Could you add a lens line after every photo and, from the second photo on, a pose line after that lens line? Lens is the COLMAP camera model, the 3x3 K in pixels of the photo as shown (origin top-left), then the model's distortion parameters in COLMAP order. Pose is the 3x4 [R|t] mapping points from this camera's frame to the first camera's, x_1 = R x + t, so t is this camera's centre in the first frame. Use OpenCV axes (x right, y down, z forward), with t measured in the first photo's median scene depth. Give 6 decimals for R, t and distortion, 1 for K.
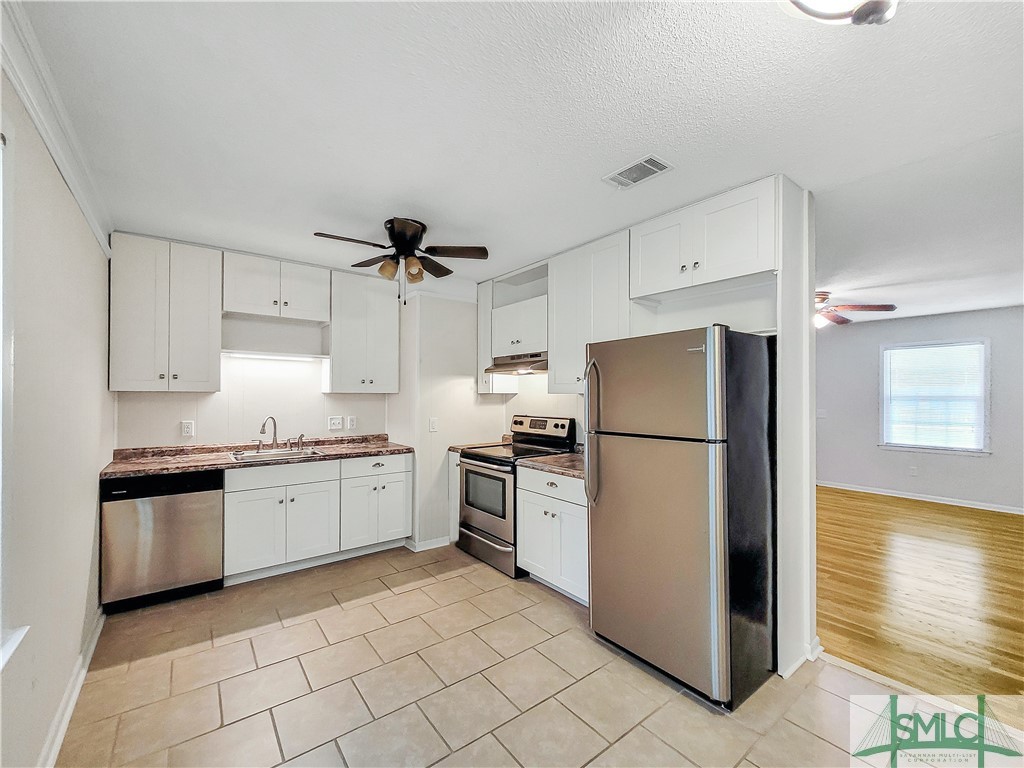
lens RADIAL K [[419.6, 0, 523.2], [0, 419.6, 401.9], [0, 0, 1]] dist [0.002530, -0.000410]
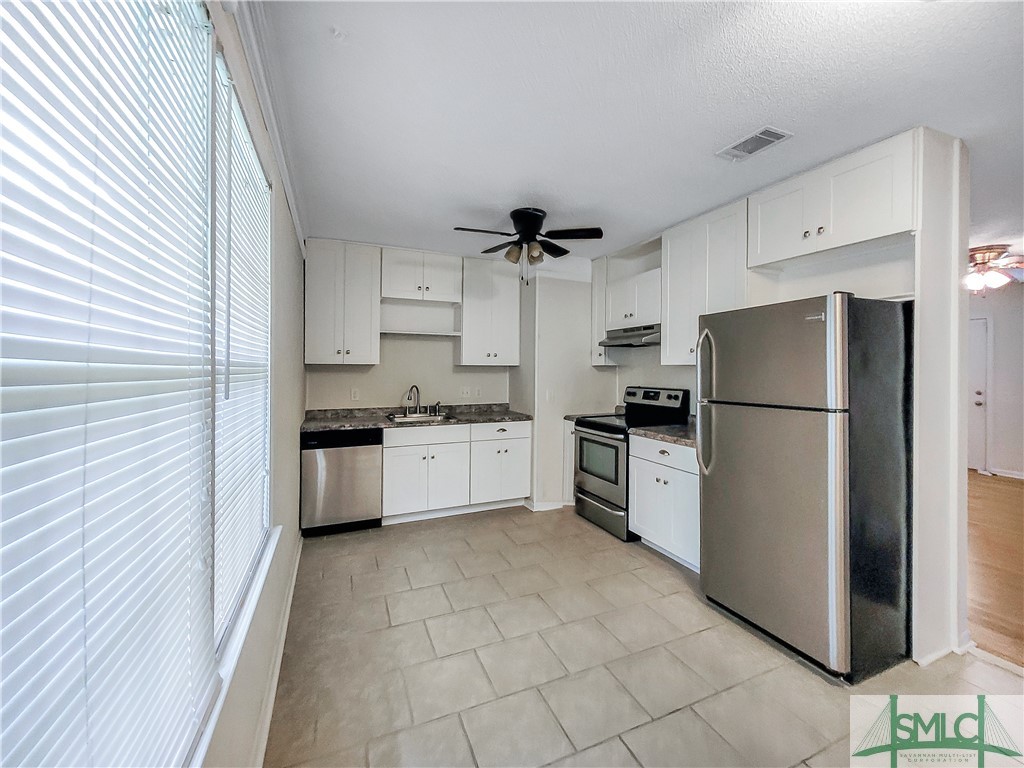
lens RADIAL K [[419.6, 0, 535.8], [0, 419.6, 380.2], [0, 0, 1]] dist [0.002530, -0.000410]
pose [[0.972258, 0.004588, -0.233868, 0.002316], [-0.002049, 0.999936, 0.011100, 0.008573], [0.233904, -0.010313, 0.972205, -0.083901]]
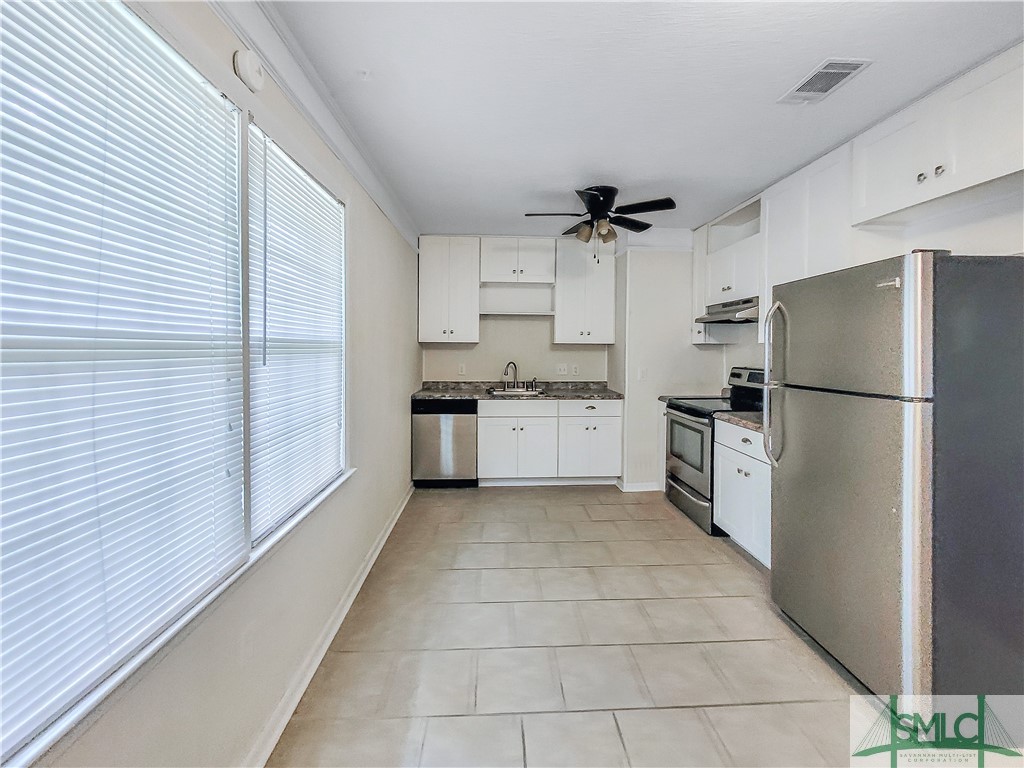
lens RADIAL K [[419.6, 0, 523.7], [0, 419.6, 363.9], [0, 0, 1]] dist [0.002530, -0.000410]
pose [[0.828725, 0.024606, -0.559115, 0.195661], [-0.012546, 0.999599, 0.025396, 0.010790], [0.559515, -0.014032, 0.828701, -0.043848]]
